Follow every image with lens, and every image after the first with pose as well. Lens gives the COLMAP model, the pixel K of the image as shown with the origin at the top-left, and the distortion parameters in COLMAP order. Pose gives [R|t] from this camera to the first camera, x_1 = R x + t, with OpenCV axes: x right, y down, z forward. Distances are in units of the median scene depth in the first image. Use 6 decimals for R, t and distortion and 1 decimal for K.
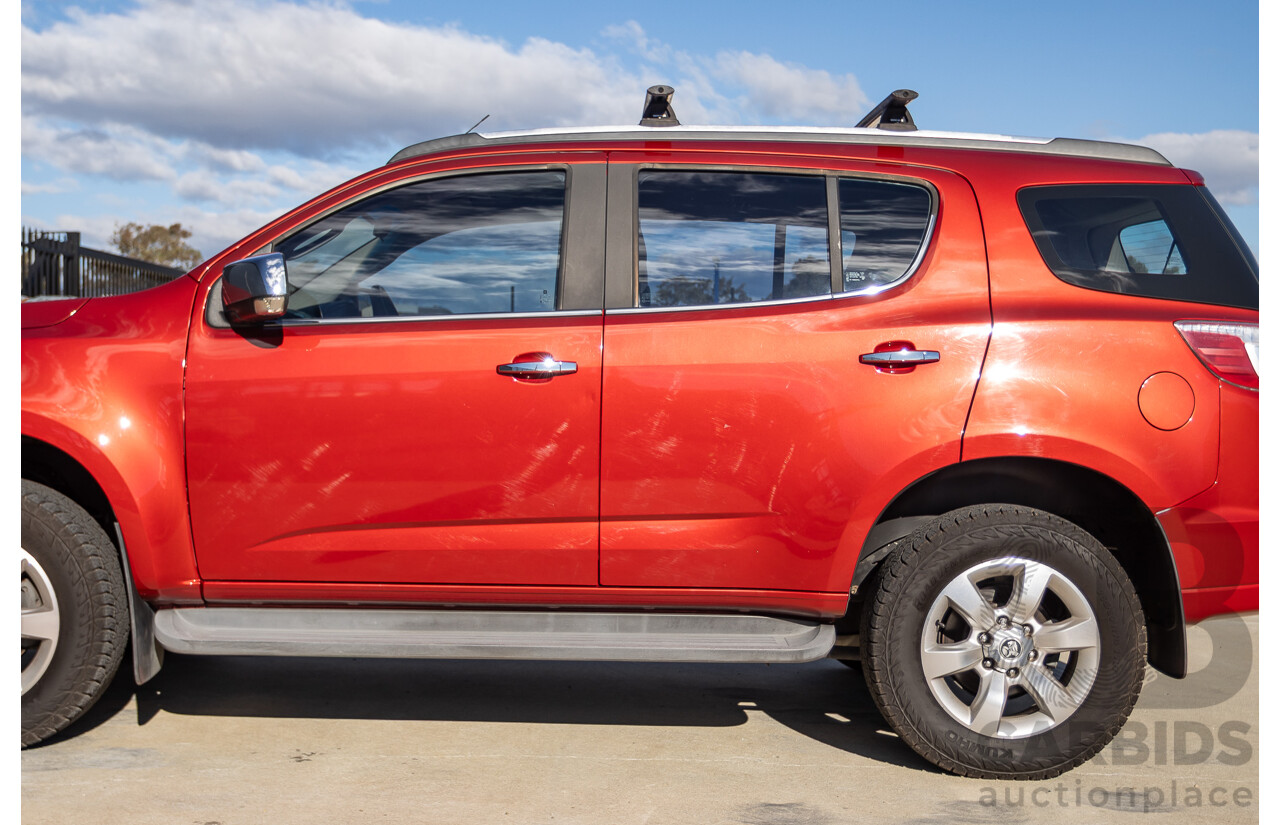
lens RADIAL K [[2108.9, 0, 634.0], [0, 2108.9, 388.8], [0, 0, 1]] dist [-0.025009, 0.070071]
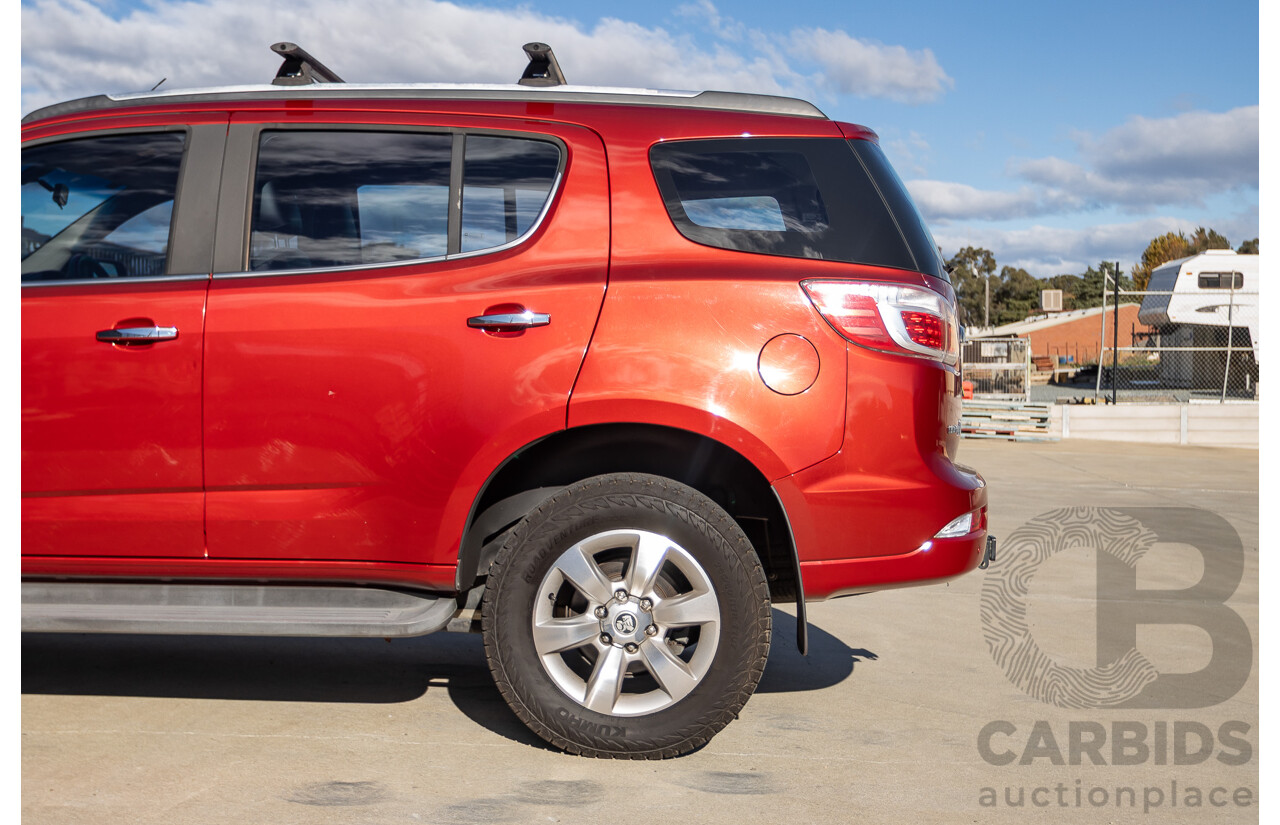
lens RADIAL K [[2113.7, 0, 572.1], [0, 2113.7, 406.8], [0, 0, 1]] dist [-0.004453, -0.015866]
pose [[0.997860, -0.004970, -0.065201, 0.216131], [0.006086, 0.999838, 0.016929, 0.008231], [0.065106, -0.017289, 0.997729, 0.038557]]
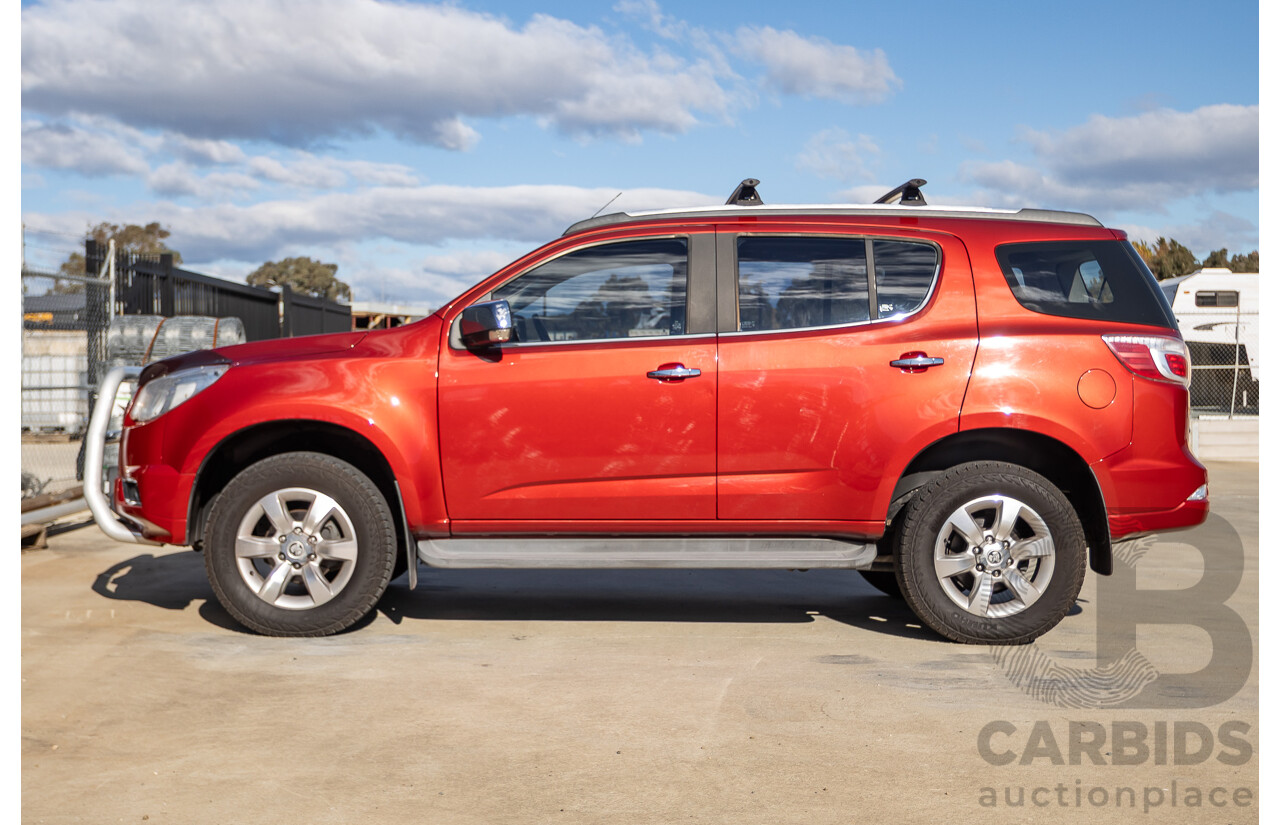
lens RADIAL K [[2275.6, 0, 637.2], [0, 2275.6, 374.4], [0, 0, 1]] dist [-0.027357, 0.098737]
pose [[0.999858, -0.015884, -0.005613, -0.062162], [0.015840, 0.999845, -0.007748, 0.002880], [0.005735, 0.007658, 0.999954, -0.604299]]
